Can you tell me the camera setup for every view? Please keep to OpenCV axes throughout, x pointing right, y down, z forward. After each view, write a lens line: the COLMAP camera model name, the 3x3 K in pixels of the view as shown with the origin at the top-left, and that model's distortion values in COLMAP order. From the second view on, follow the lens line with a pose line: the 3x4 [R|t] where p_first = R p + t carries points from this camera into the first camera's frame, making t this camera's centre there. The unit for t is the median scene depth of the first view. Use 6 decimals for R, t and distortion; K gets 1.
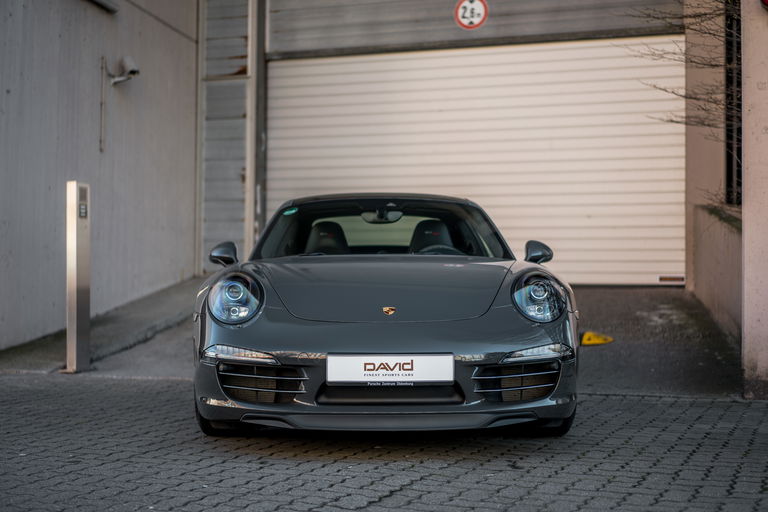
lens RADIAL K [[1207.2, 0, 384.0], [0, 1207.2, 256.0], [0, 0, 1]] dist [0.181201, -1.263070]
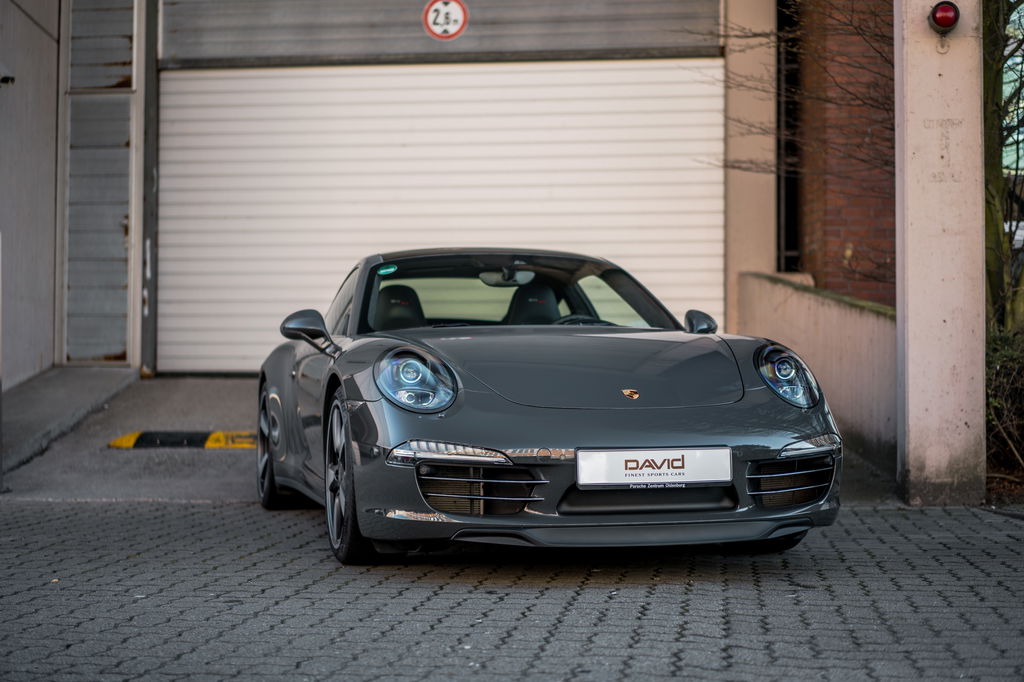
lens RADIAL K [[1609.6, 0, 512.0], [0, 1609.6, 341.0], [0, 0, 1]] dist [0.181201, -1.263070]
pose [[0.972546, 0.000199, 0.232712, -0.125317], [0.000367, 0.999997, -0.002393, 0.005286], [-0.232712, 0.002412, 0.972543, 0.000410]]
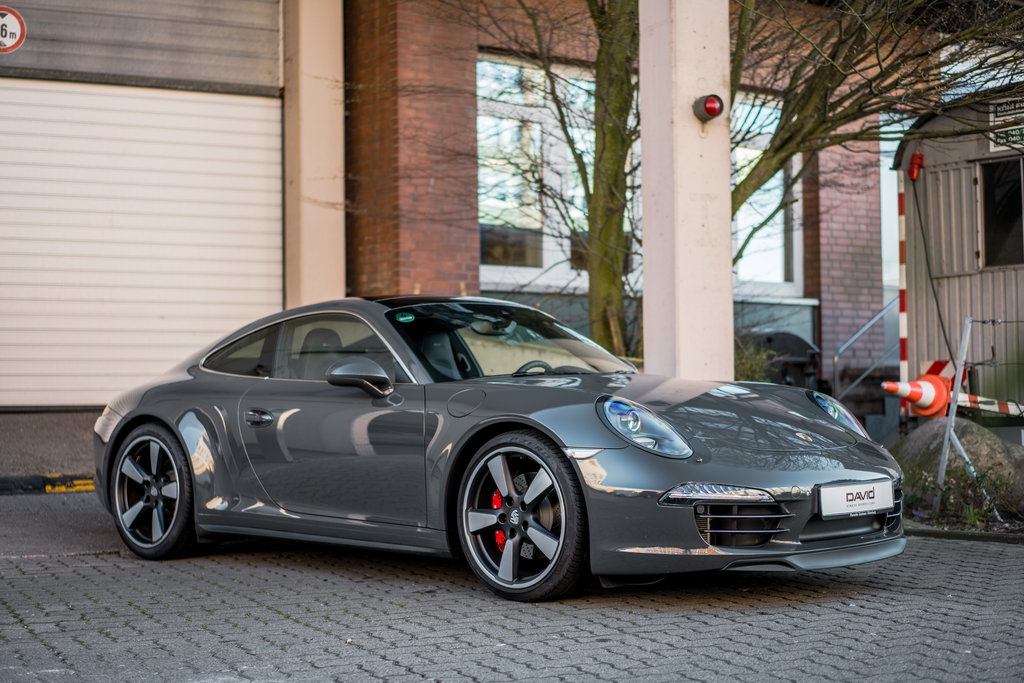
lens RADIAL K [[1609.6, 0, 512.0], [0, 1609.6, 341.5], [0, 0, 1]] dist [0.181201, -1.263070]
pose [[0.687350, 0.011115, 0.726242, -0.415293], [-0.002526, 0.999913, -0.012912, -0.004268], [-0.726322, 0.007040, 0.687318, 0.125903]]
